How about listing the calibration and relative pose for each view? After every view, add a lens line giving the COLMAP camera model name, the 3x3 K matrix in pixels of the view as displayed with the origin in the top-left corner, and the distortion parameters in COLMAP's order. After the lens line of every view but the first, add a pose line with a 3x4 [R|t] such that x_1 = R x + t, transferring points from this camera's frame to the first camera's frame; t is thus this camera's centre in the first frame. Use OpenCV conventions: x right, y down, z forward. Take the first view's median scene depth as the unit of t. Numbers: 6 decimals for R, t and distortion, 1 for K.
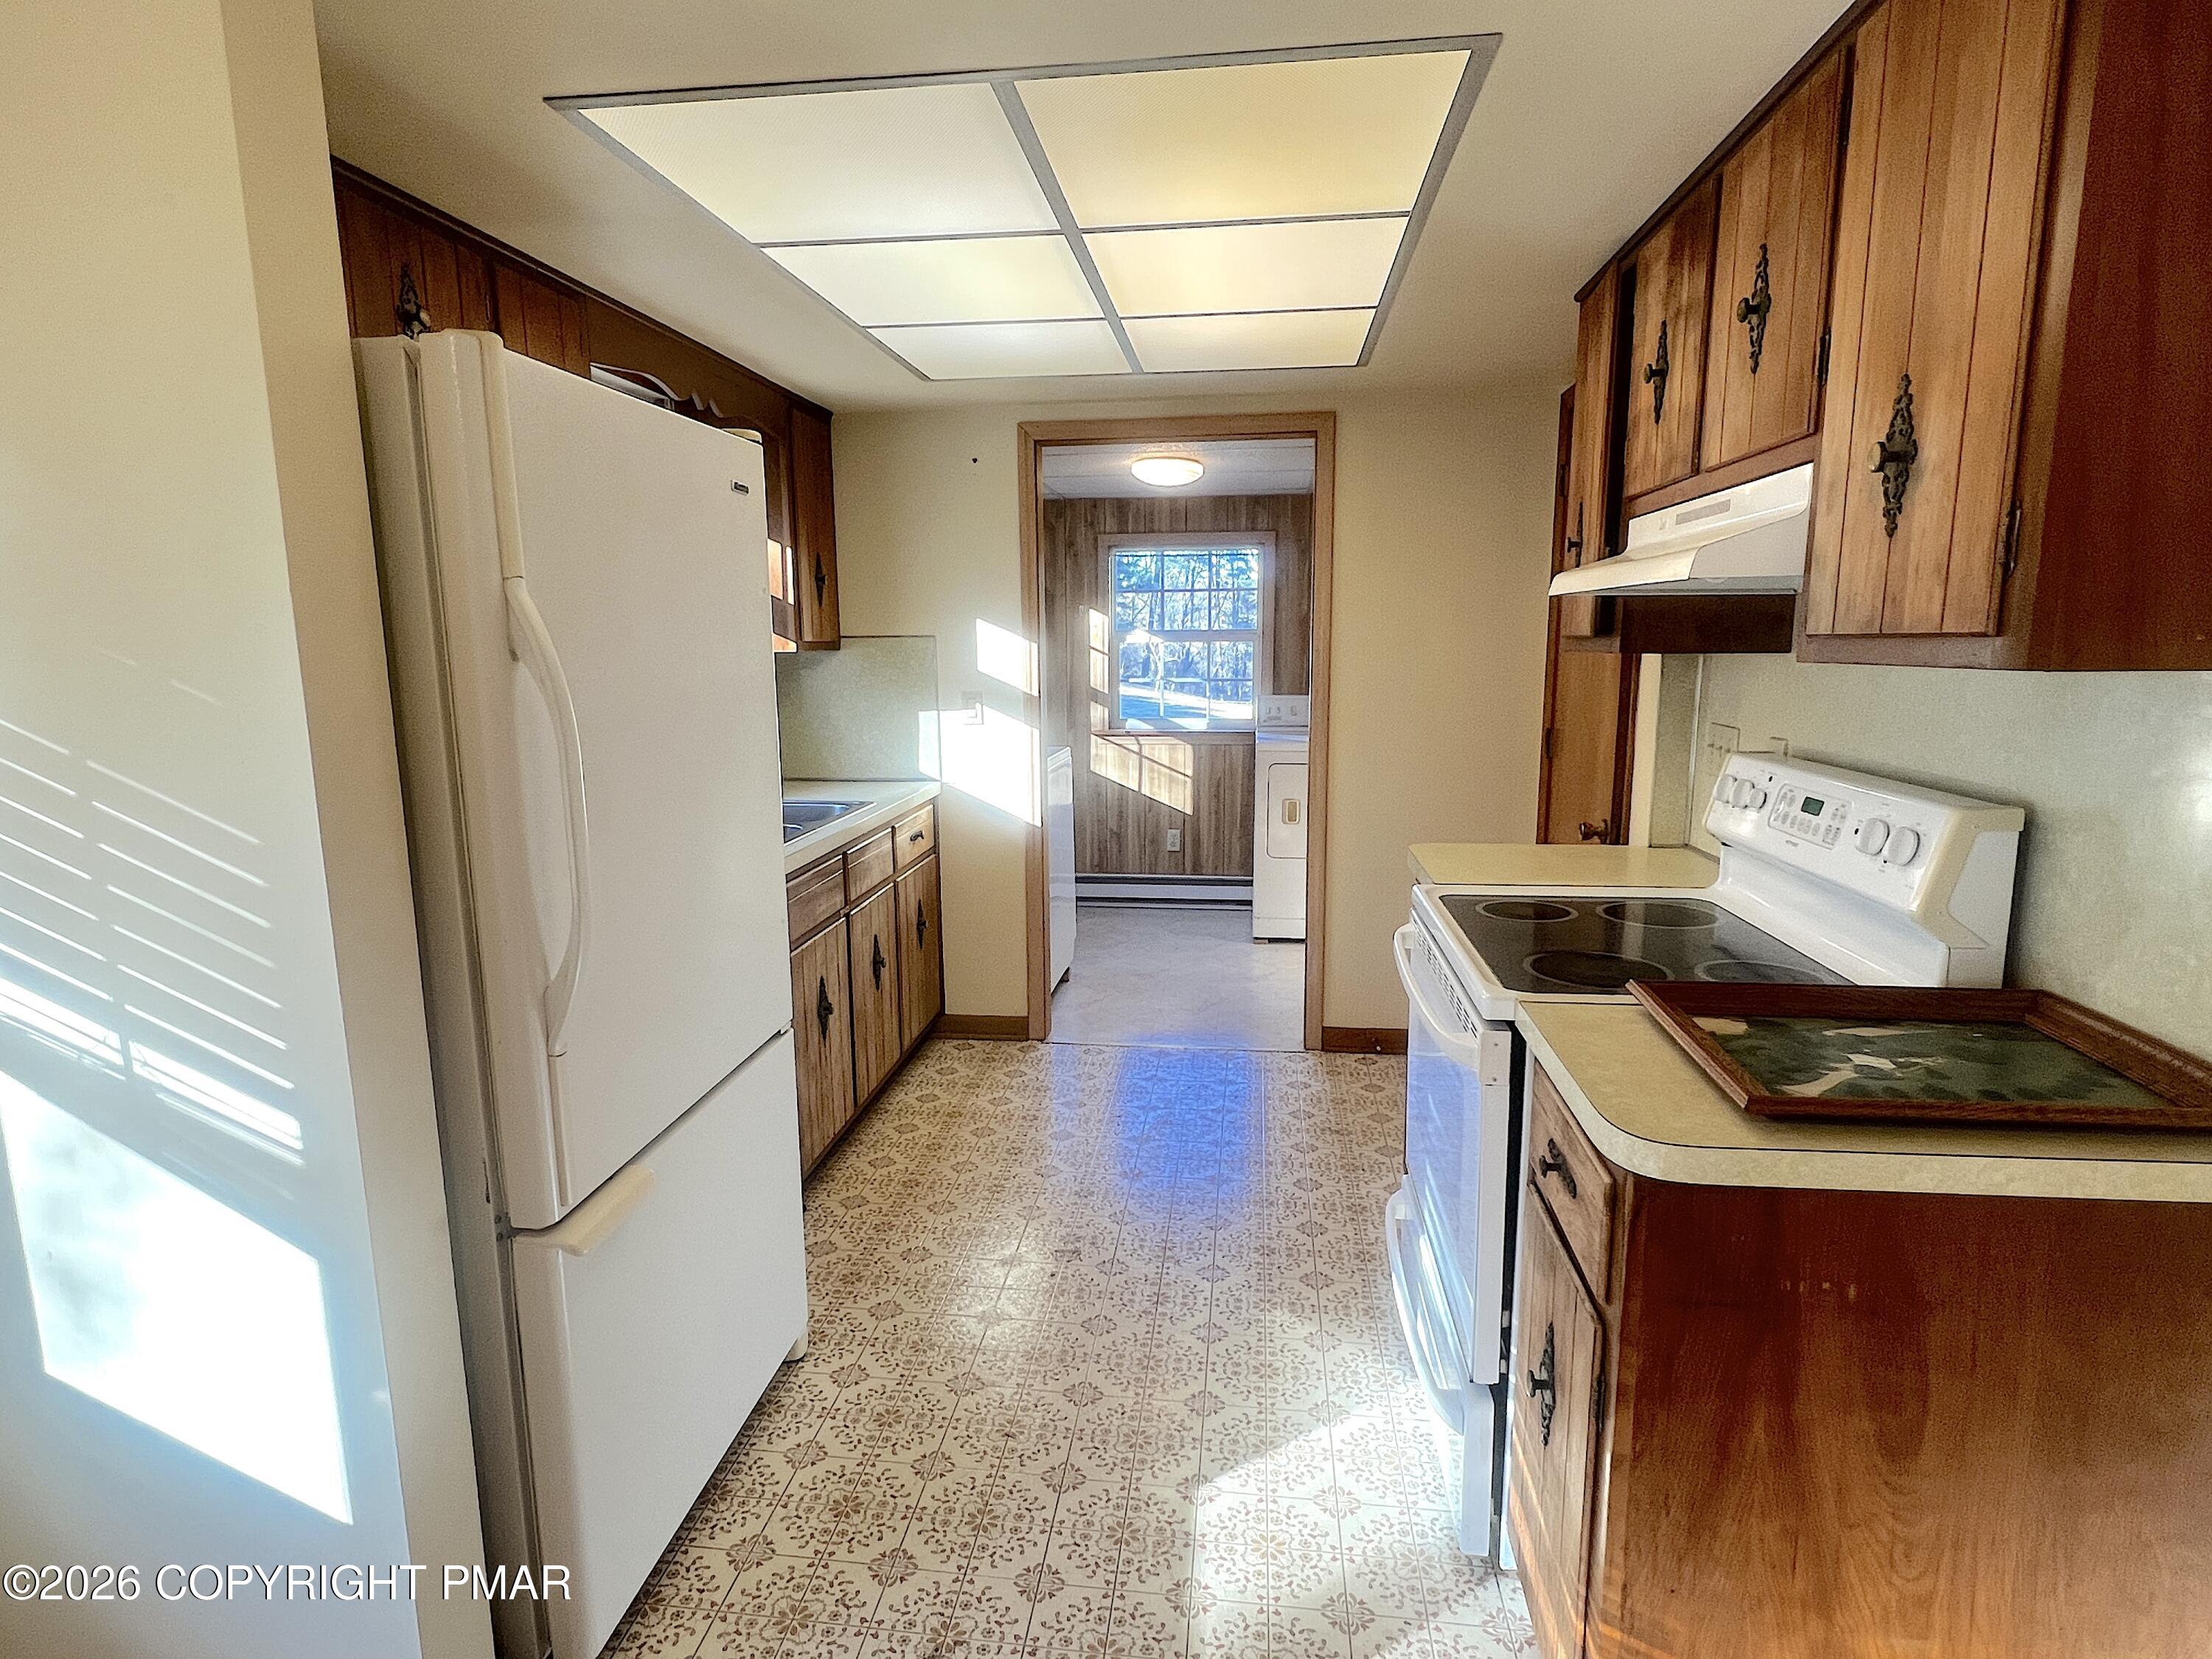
lens RADIAL K [[1166.6, 0, 1102.5], [0, 1166.6, 828.9], [0, 0, 1]] dist [0.003754, -0.000734]
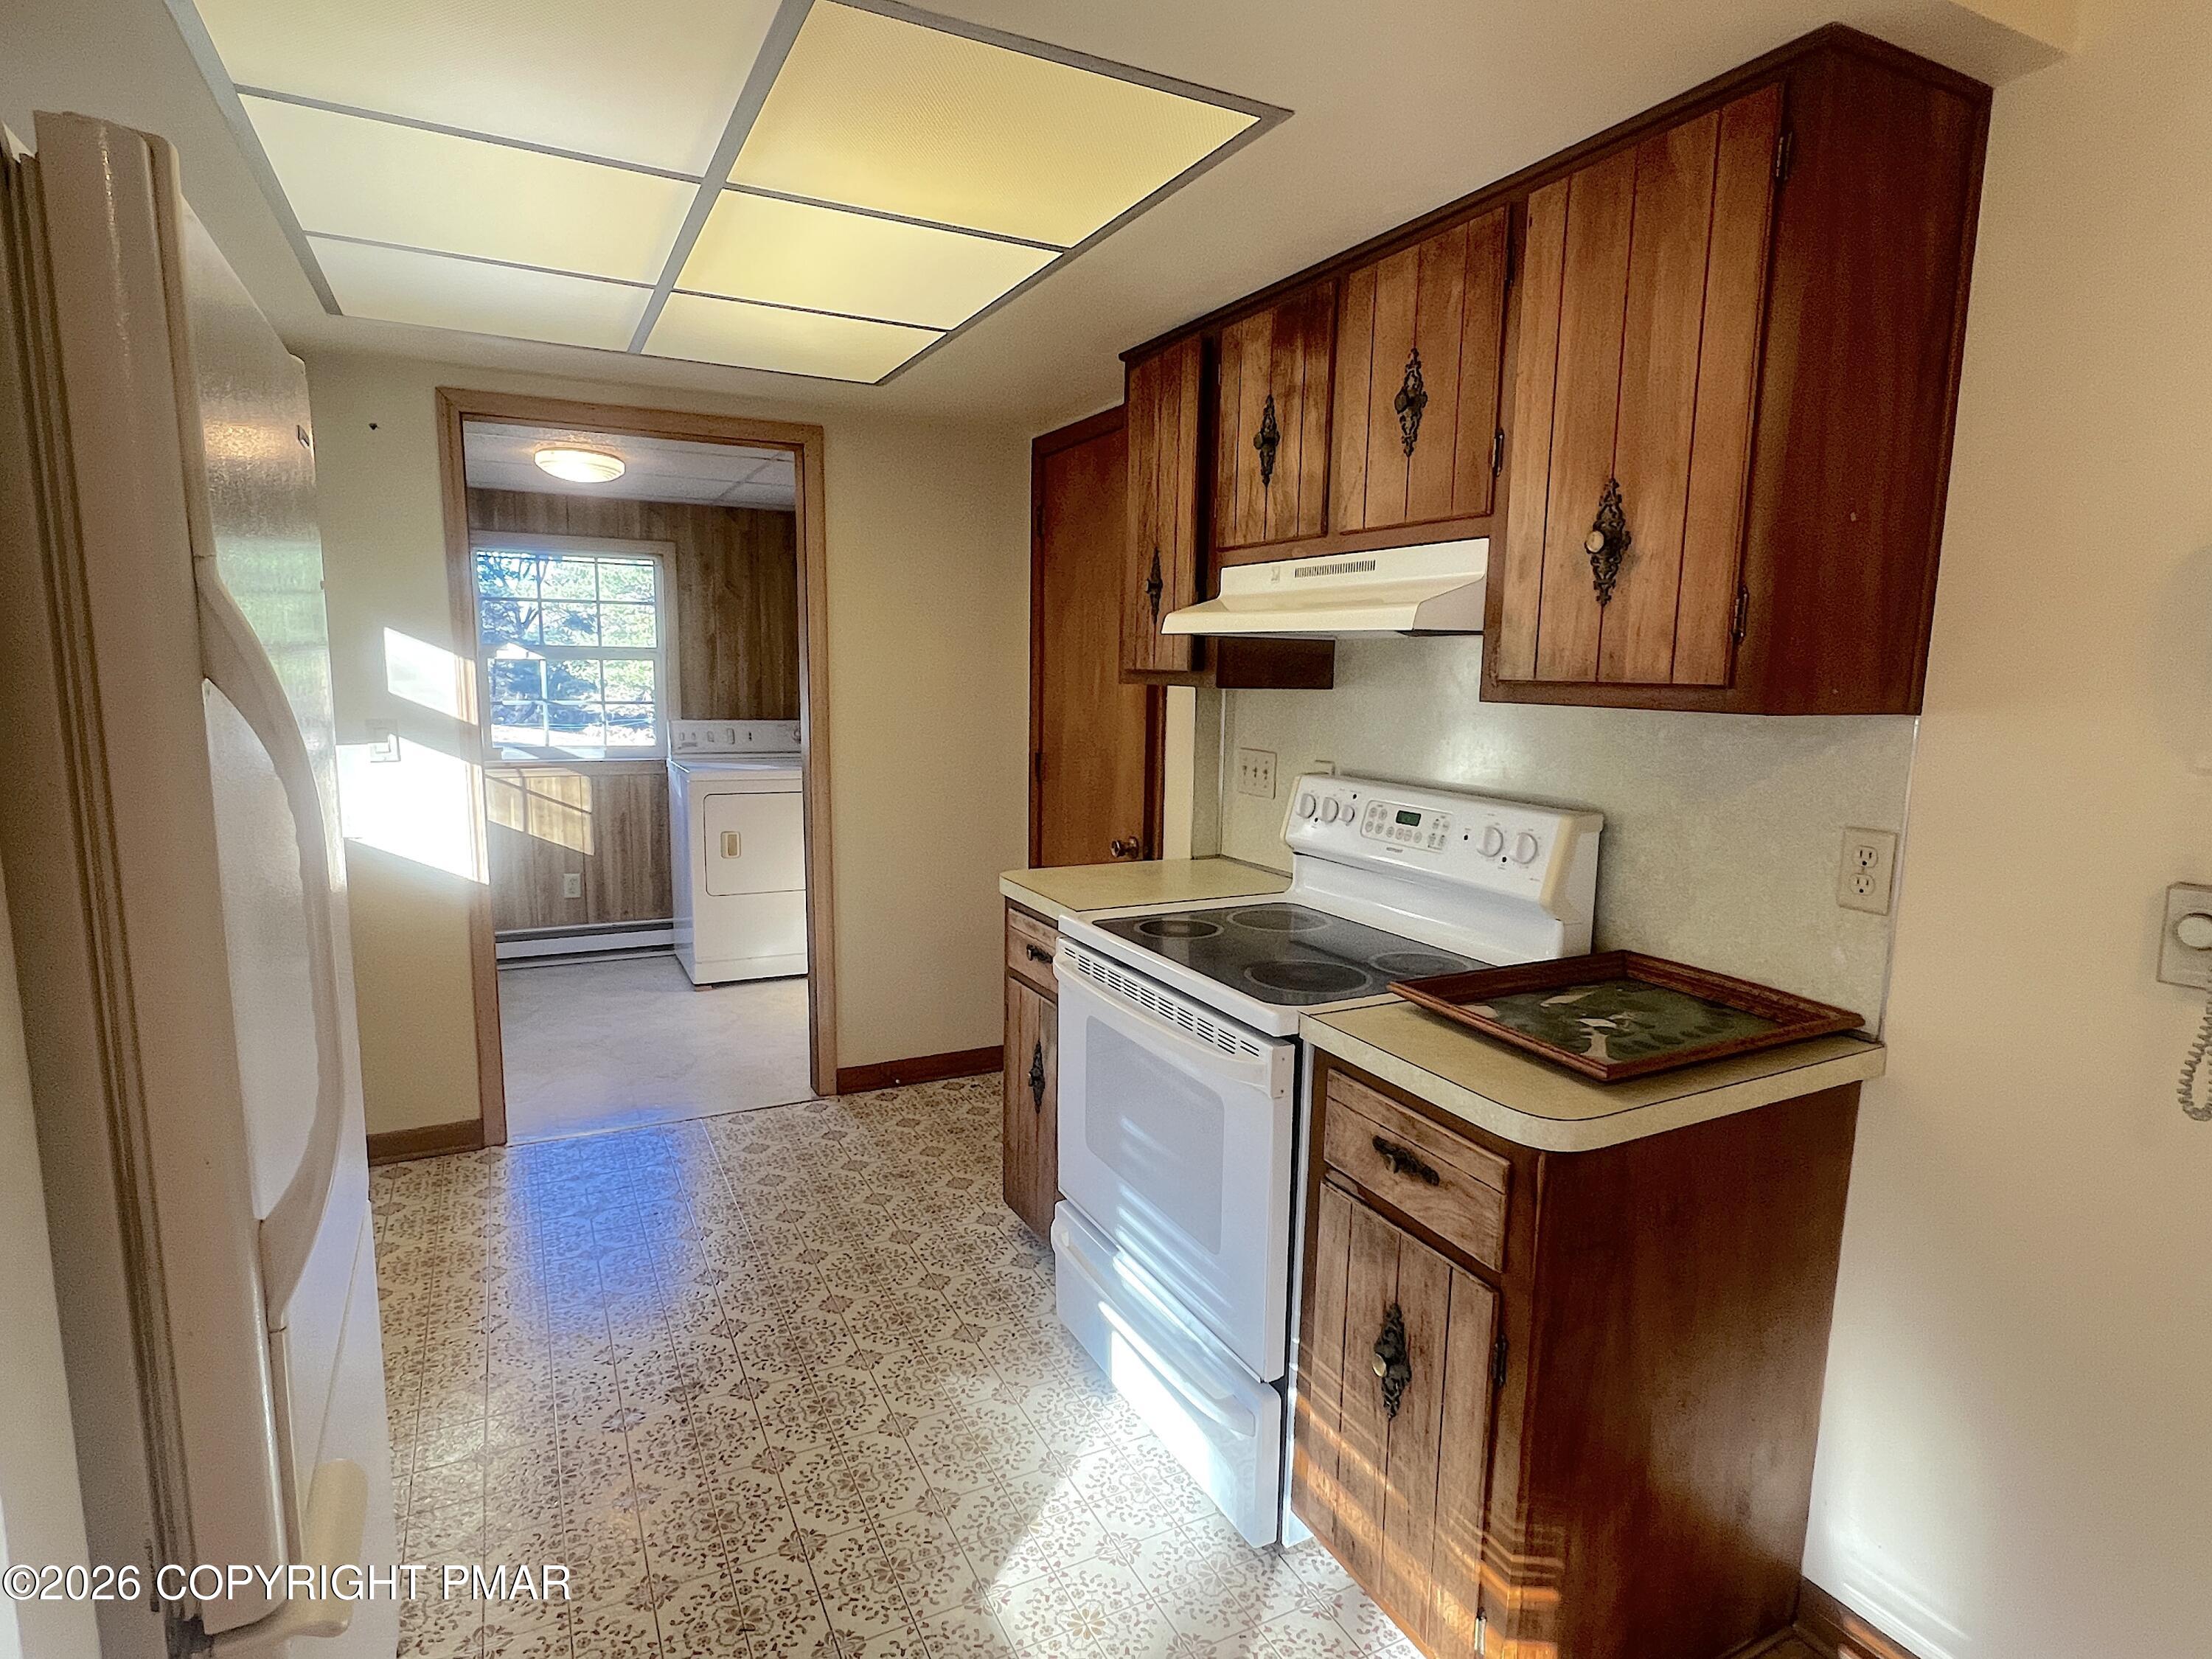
lens RADIAL K [[1166.6, 0, 1099.4], [0, 1166.6, 834.8], [0, 0, 1]] dist [0.003754, -0.000734]
pose [[0.829408, -0.058595, 0.555563, -0.311742], [0.065243, 0.997839, 0.007839, -0.031076], [-0.554821, 0.029745, 0.831438, 0.167502]]
